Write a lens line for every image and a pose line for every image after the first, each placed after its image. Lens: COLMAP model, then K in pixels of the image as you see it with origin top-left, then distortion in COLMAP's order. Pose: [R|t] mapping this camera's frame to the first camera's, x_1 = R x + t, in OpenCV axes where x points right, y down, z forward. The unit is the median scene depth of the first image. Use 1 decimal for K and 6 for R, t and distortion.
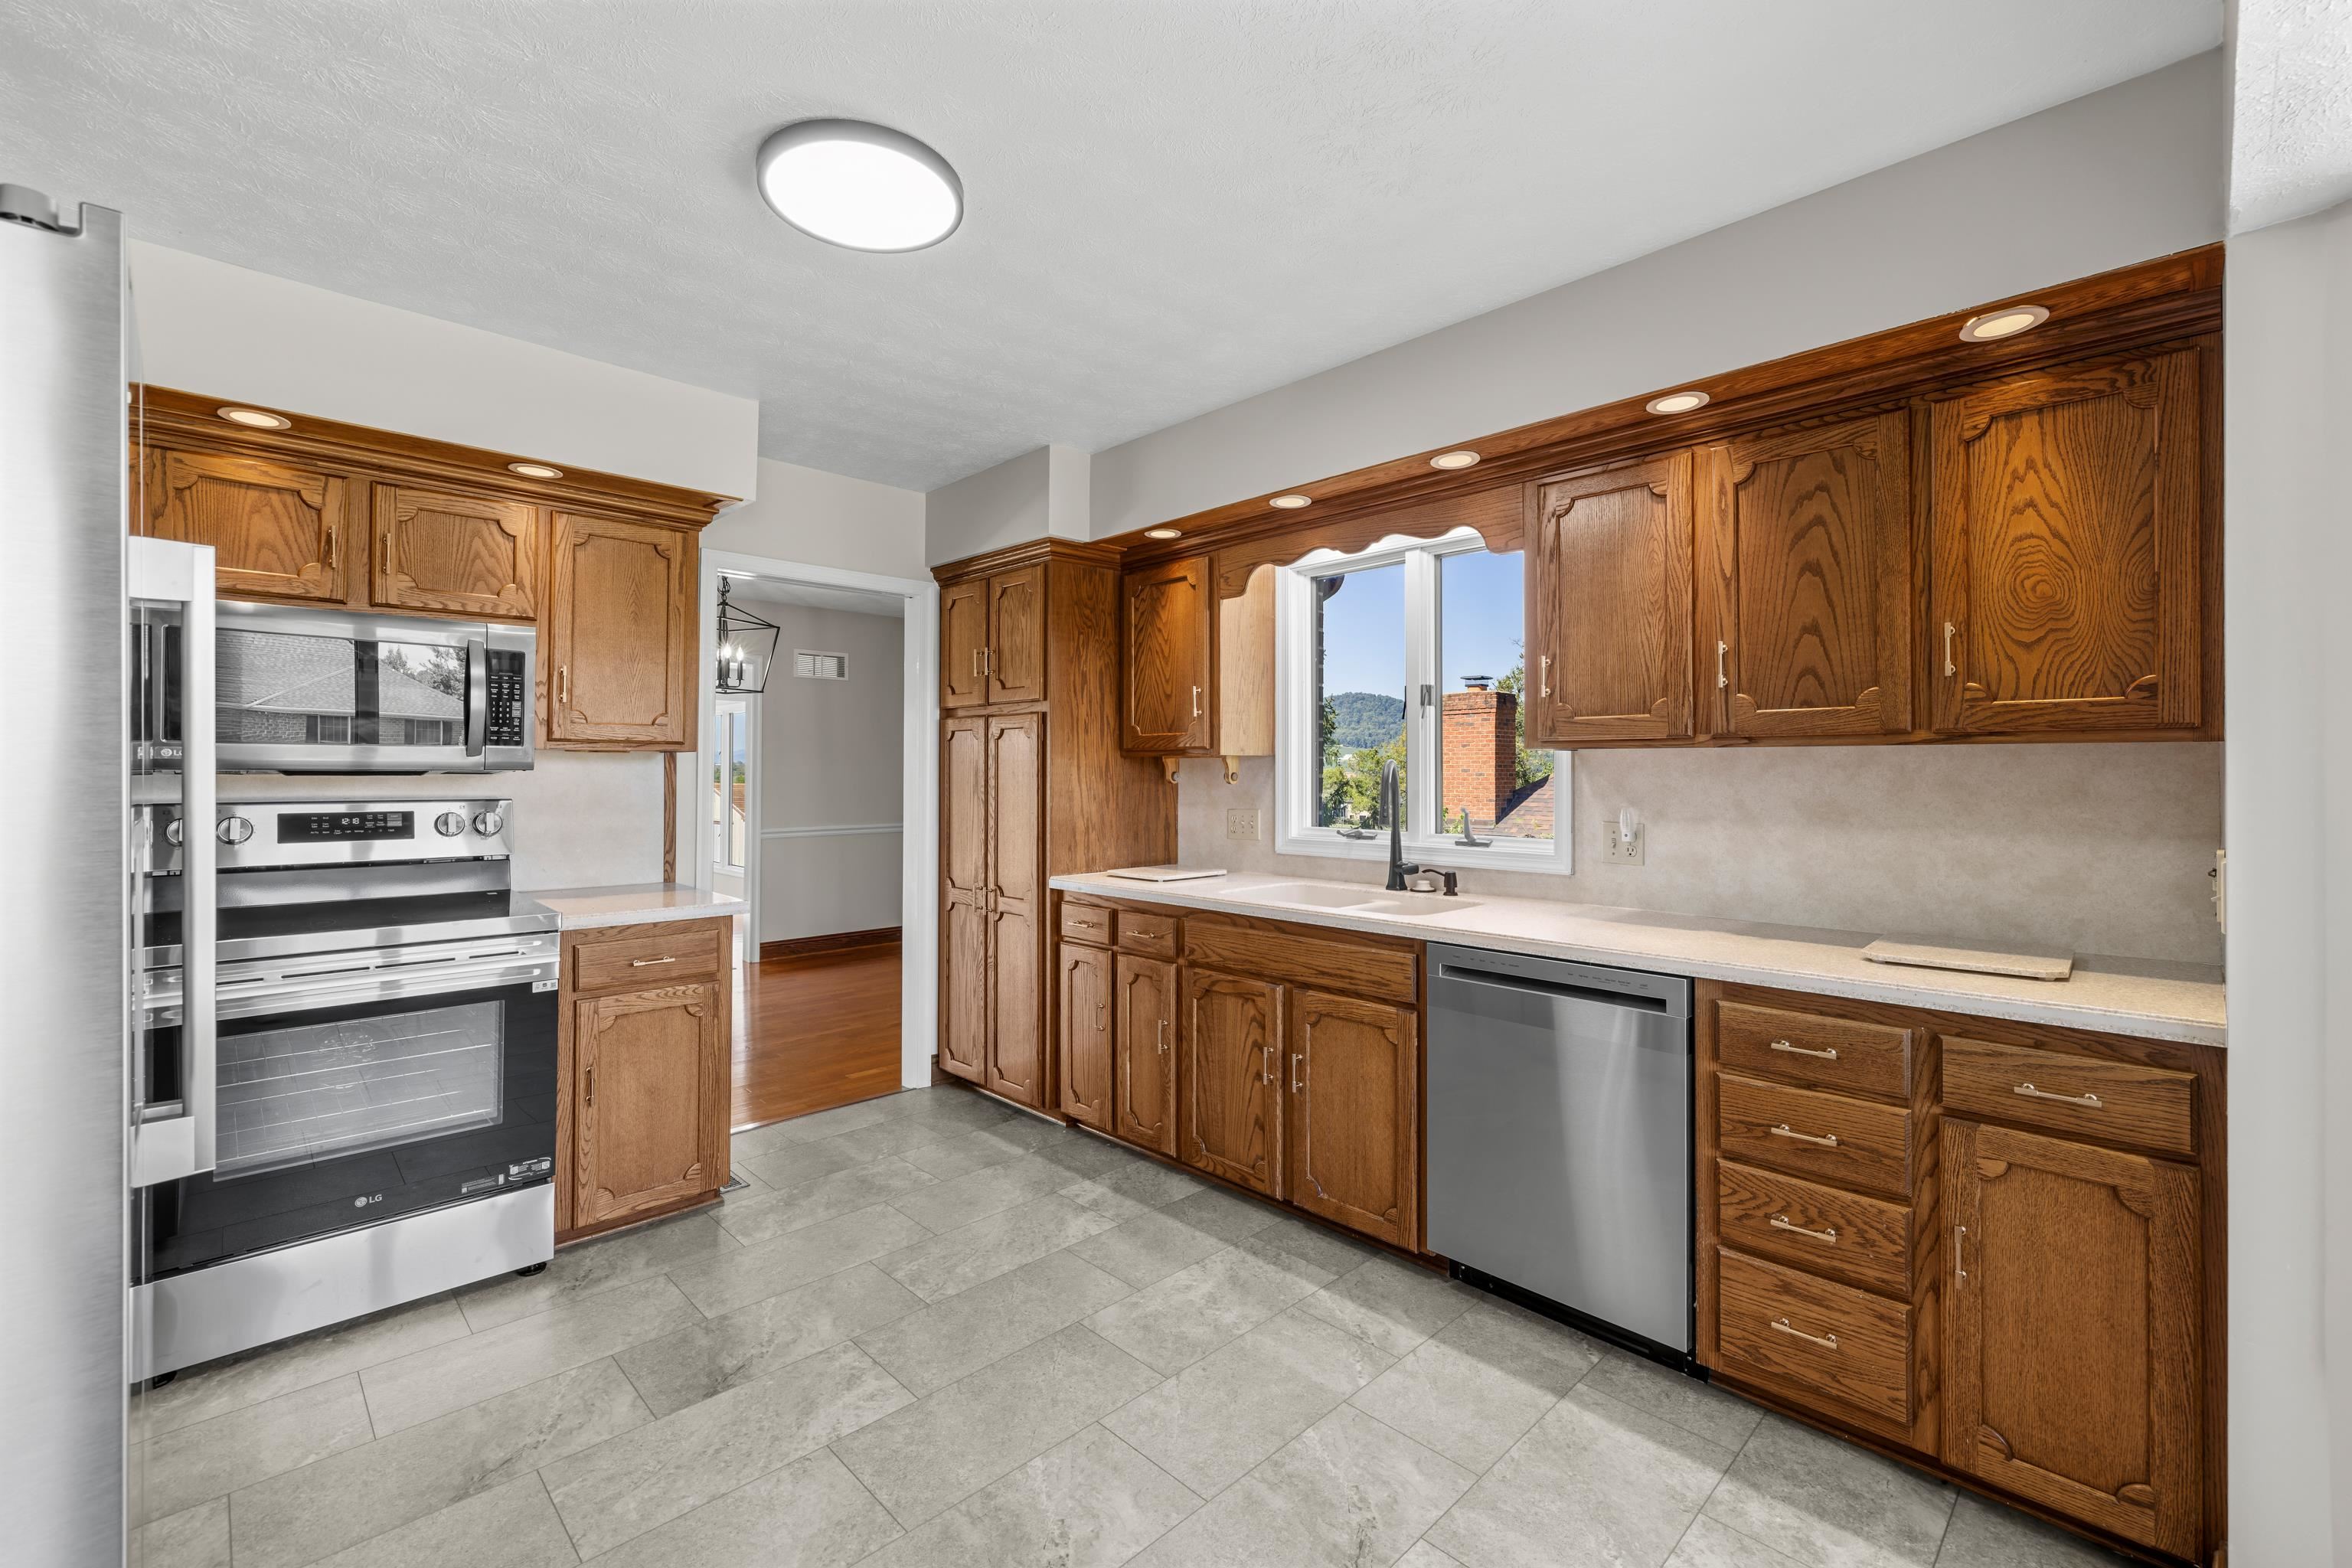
lens RADIAL K [[993.4, 0, 1169.4], [0, 993.4, 751.6], [0, 0, 1]] dist [0.000501, 0.000838]
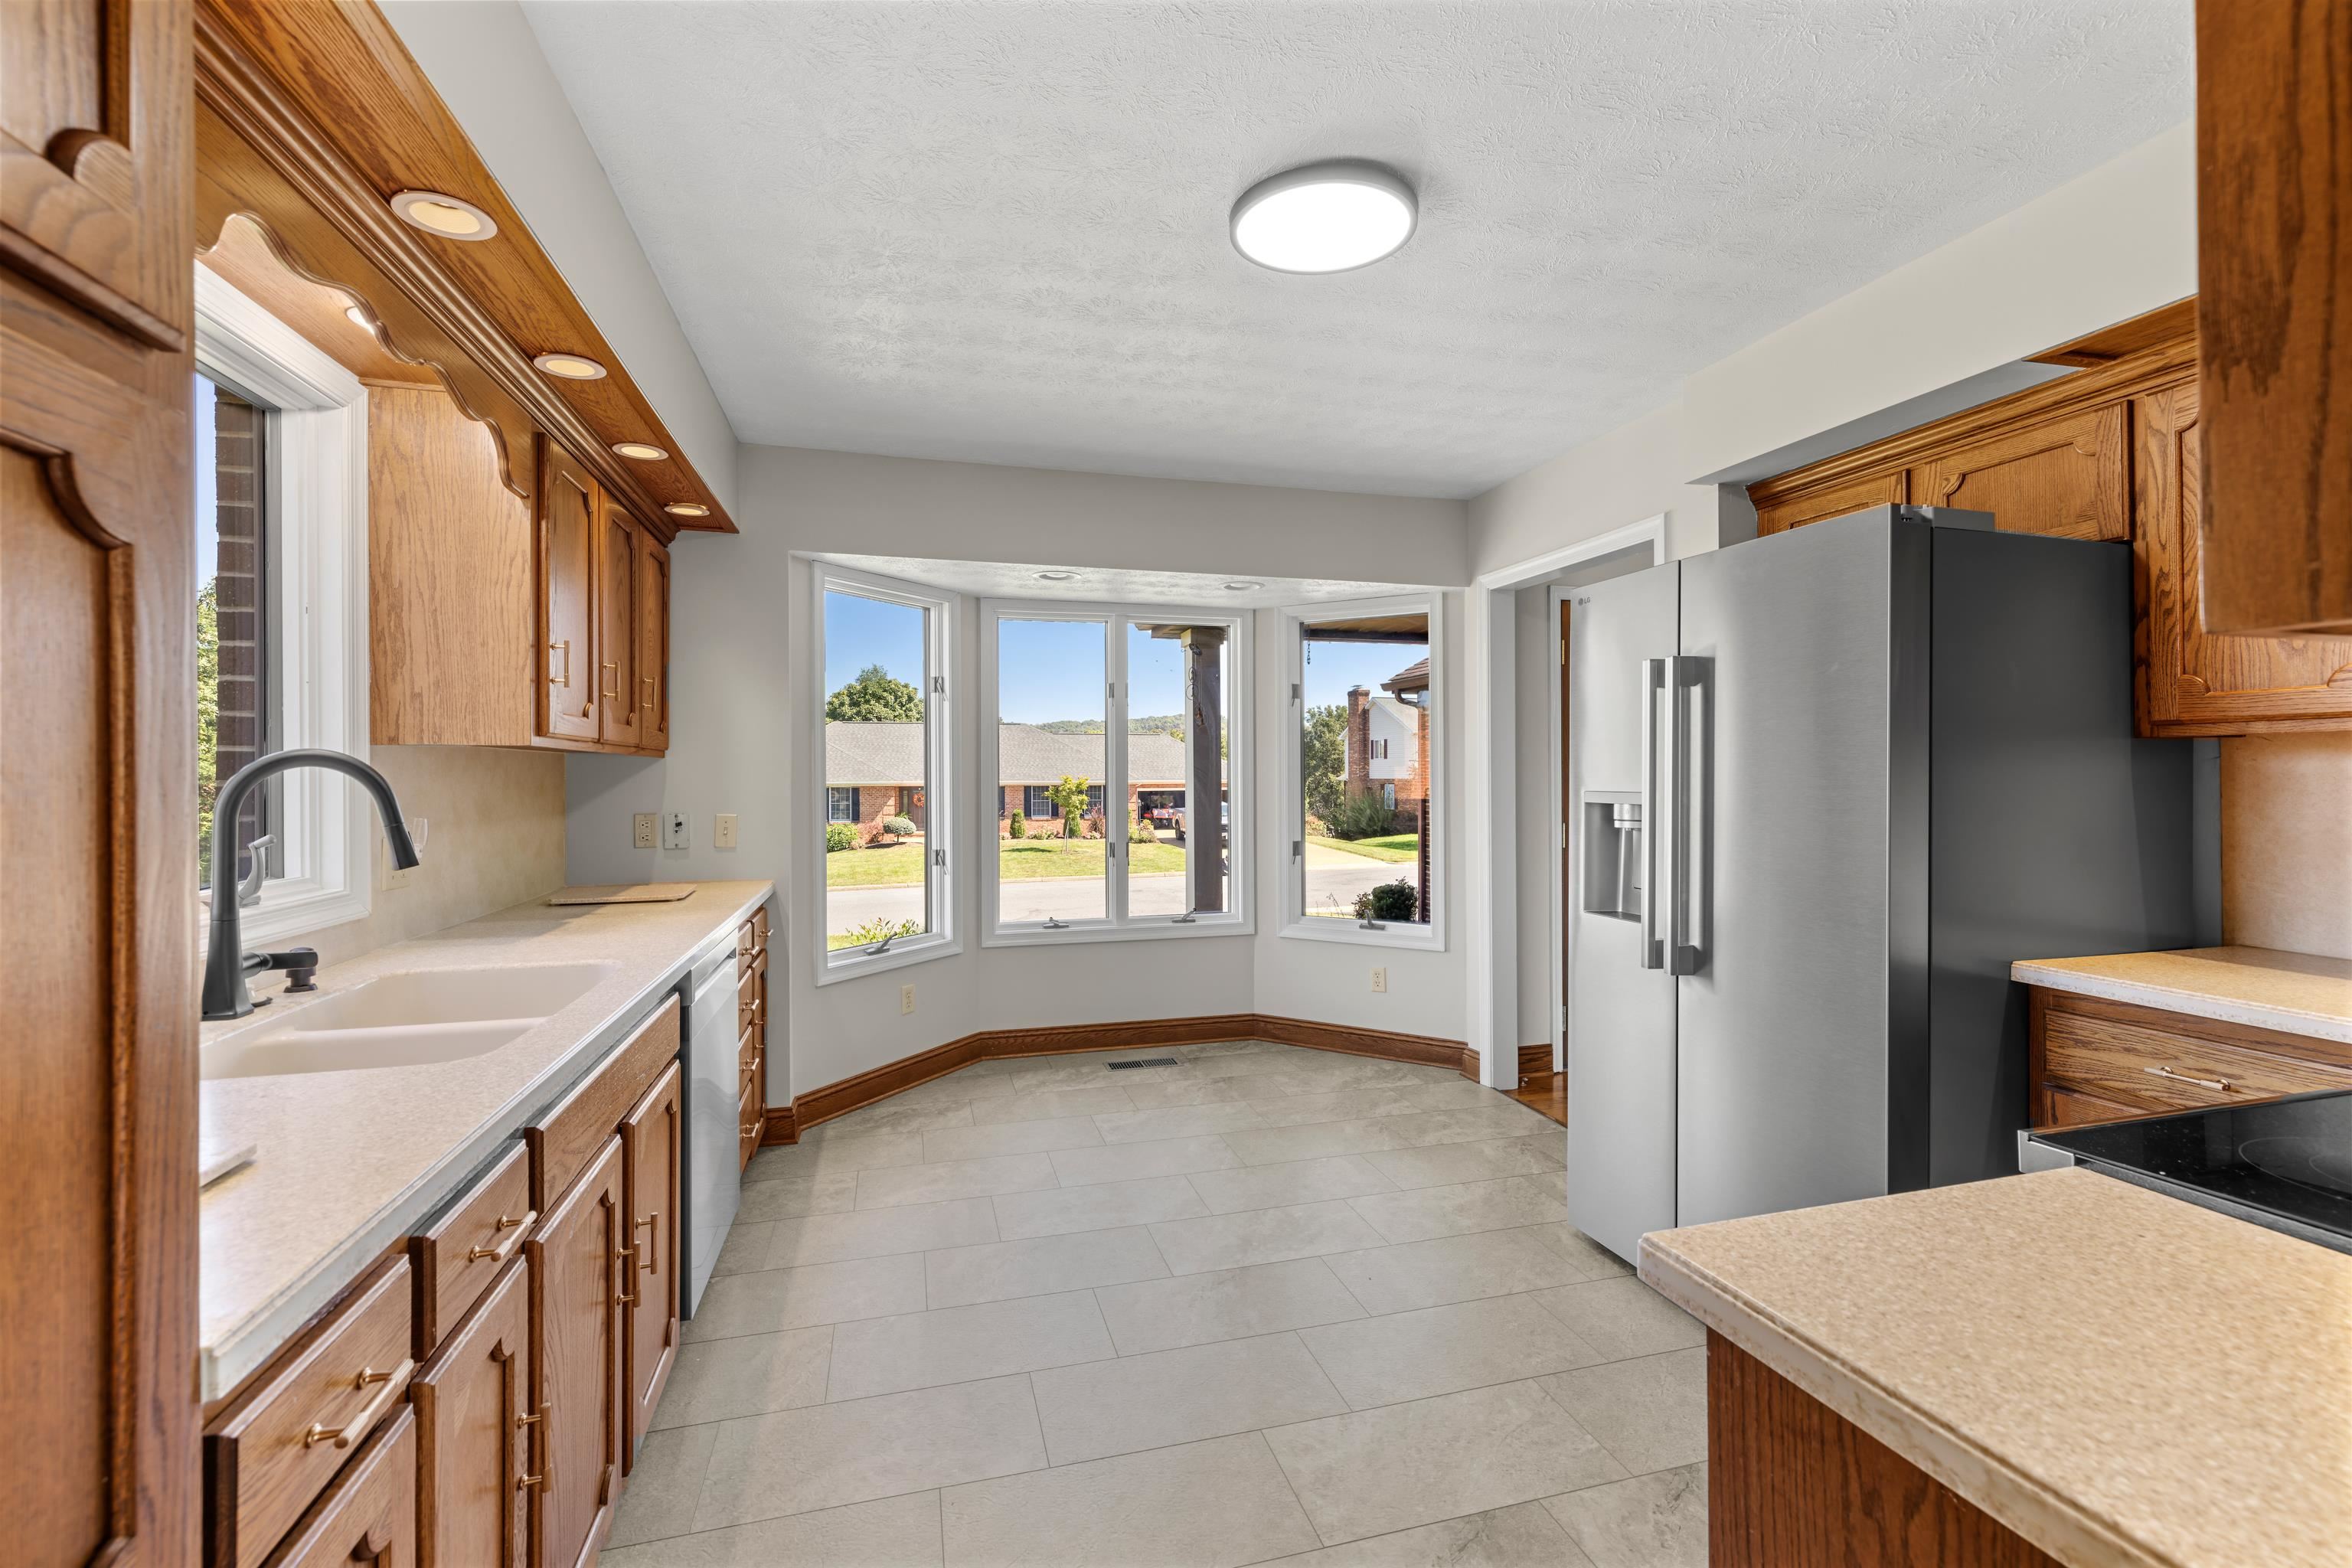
lens RADIAL K [[993.4, 0, 1164.5], [0, 993.4, 774.8], [0, 0, 1]] dist [0.000501, 0.000838]
pose [[-0.874565, -0.002861, 0.484900, -0.235419], [-0.013124, 0.999756, -0.017772, 0.014191], [-0.484730, -0.021907, -0.874389, 0.705501]]
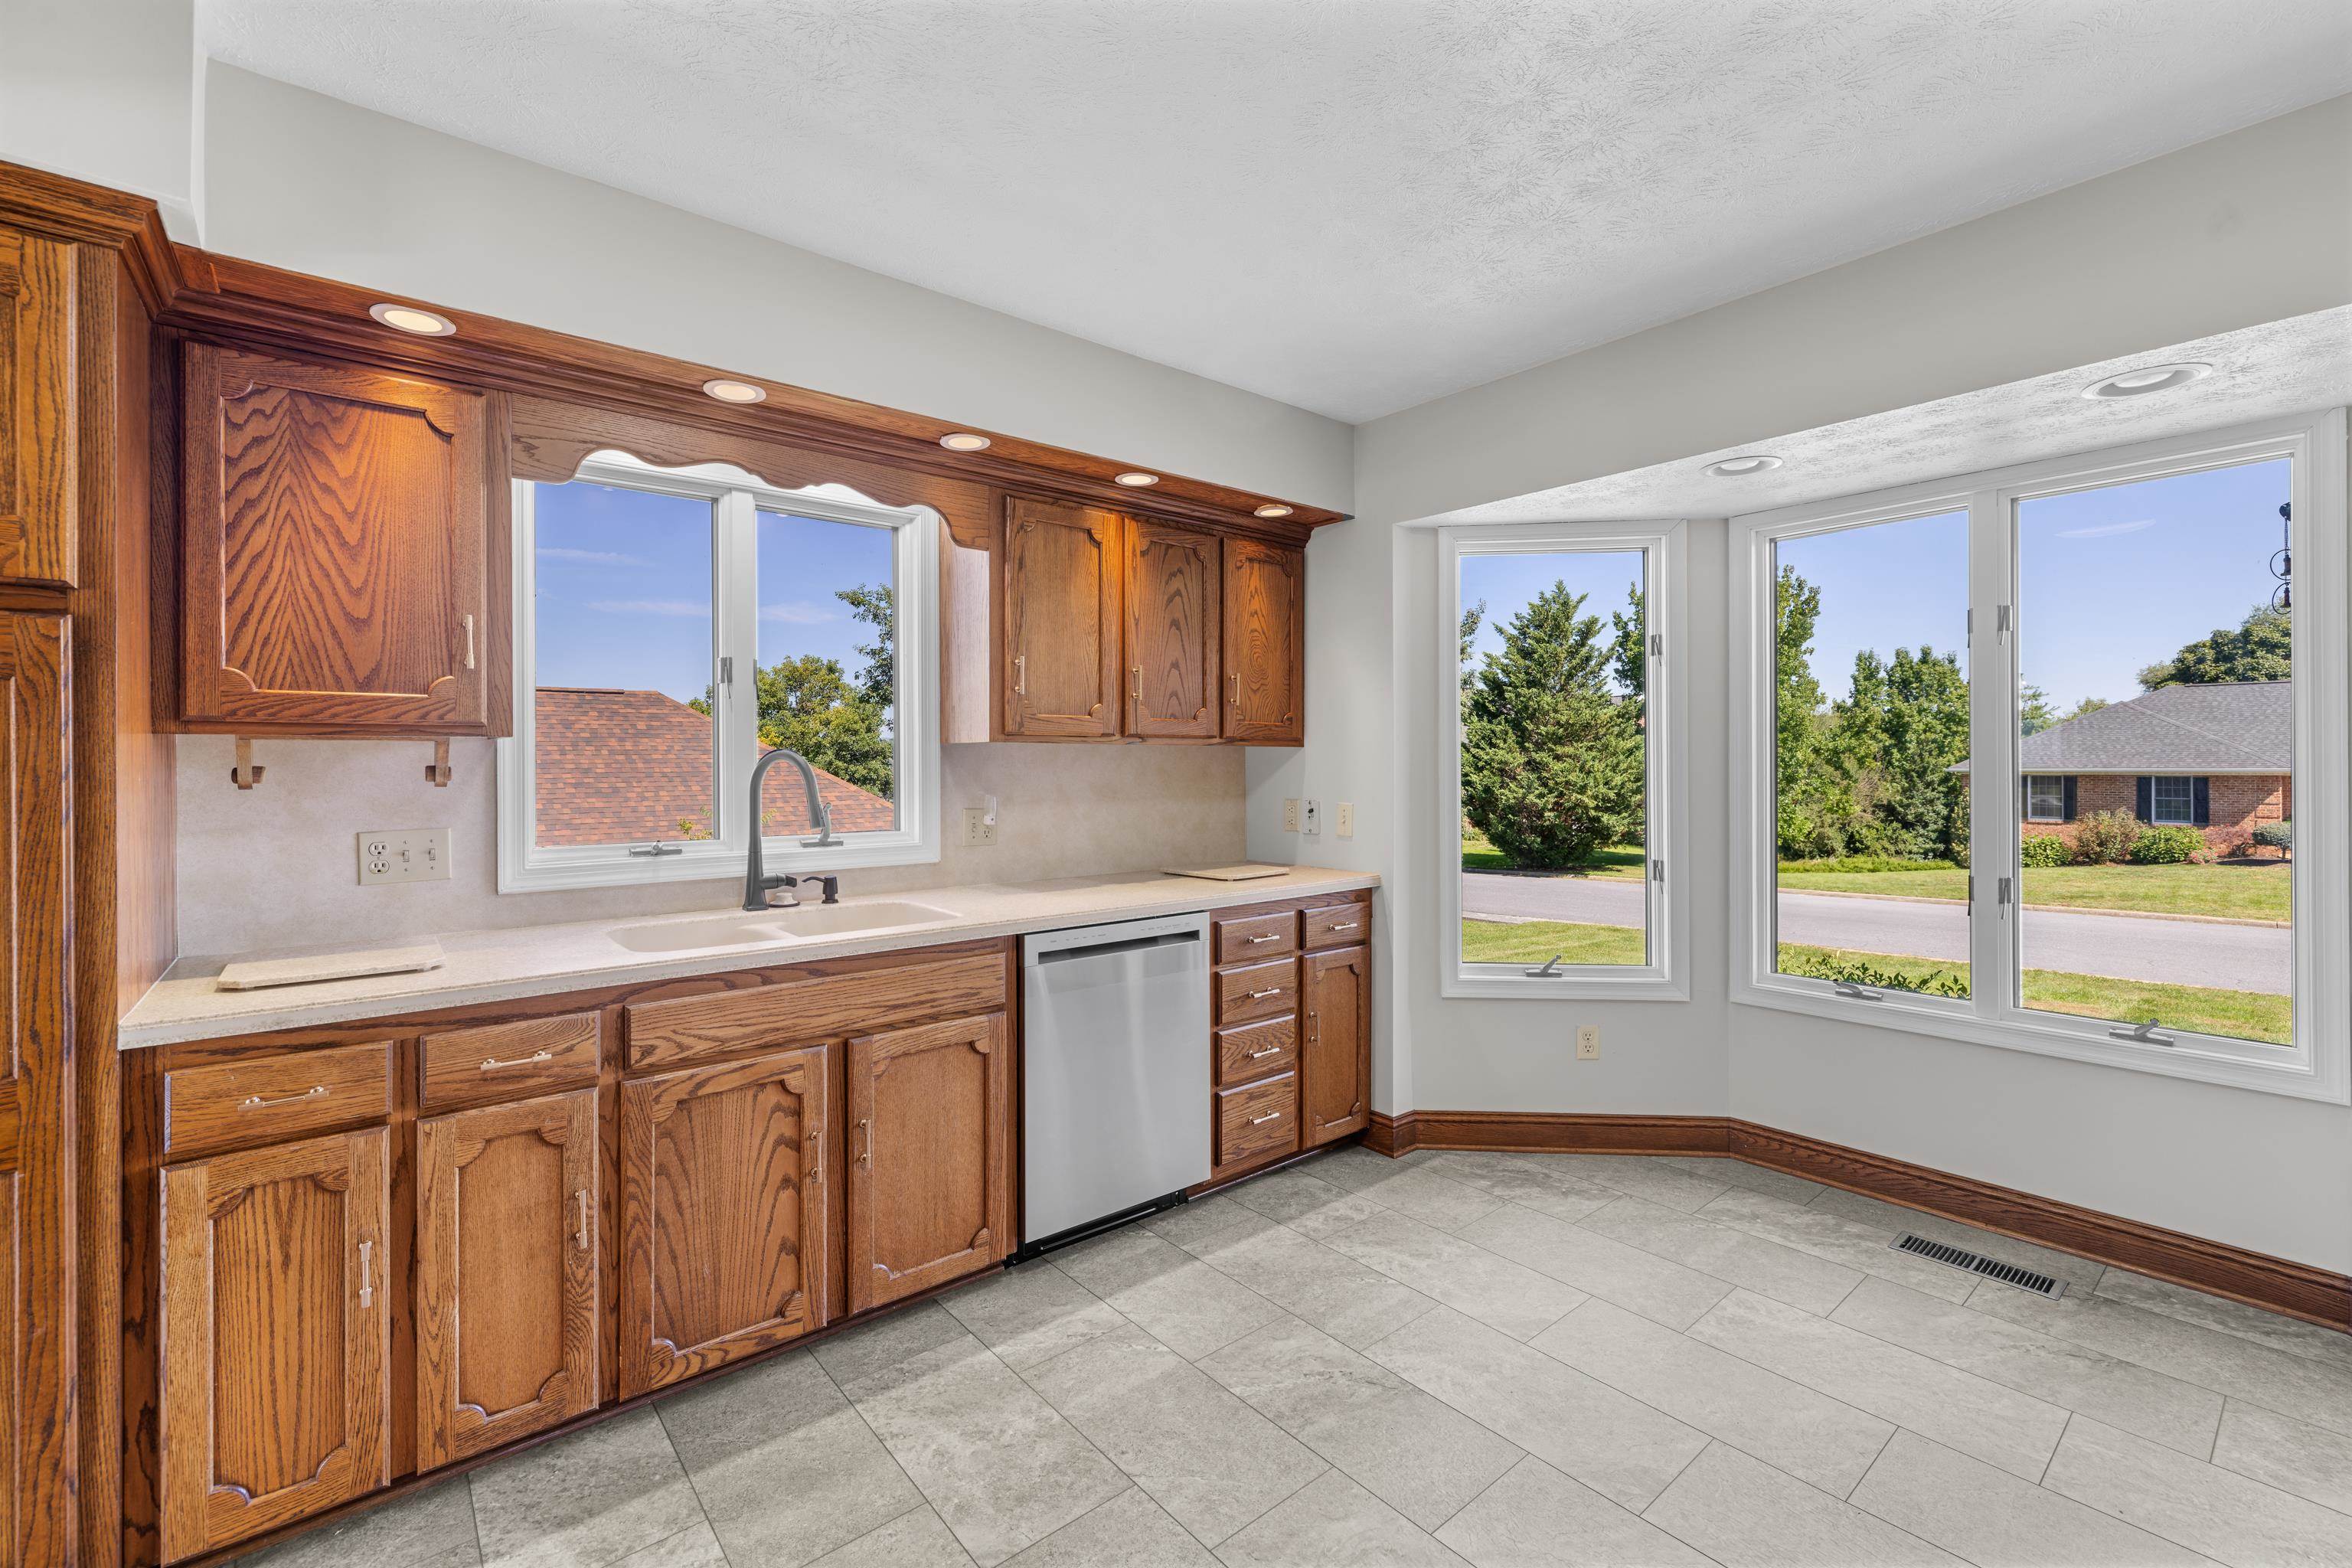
lens RADIAL K [[993.4, 0, 1173.3], [0, 993.4, 754.0], [0, 0, 1]] dist [0.000501, 0.000838]
pose [[0.080548, 0.004617, 0.996740, -0.324072], [-0.018526, 0.999823, -0.003134, 0.004900], [-0.996579, -0.018213, 0.080619, 0.350066]]
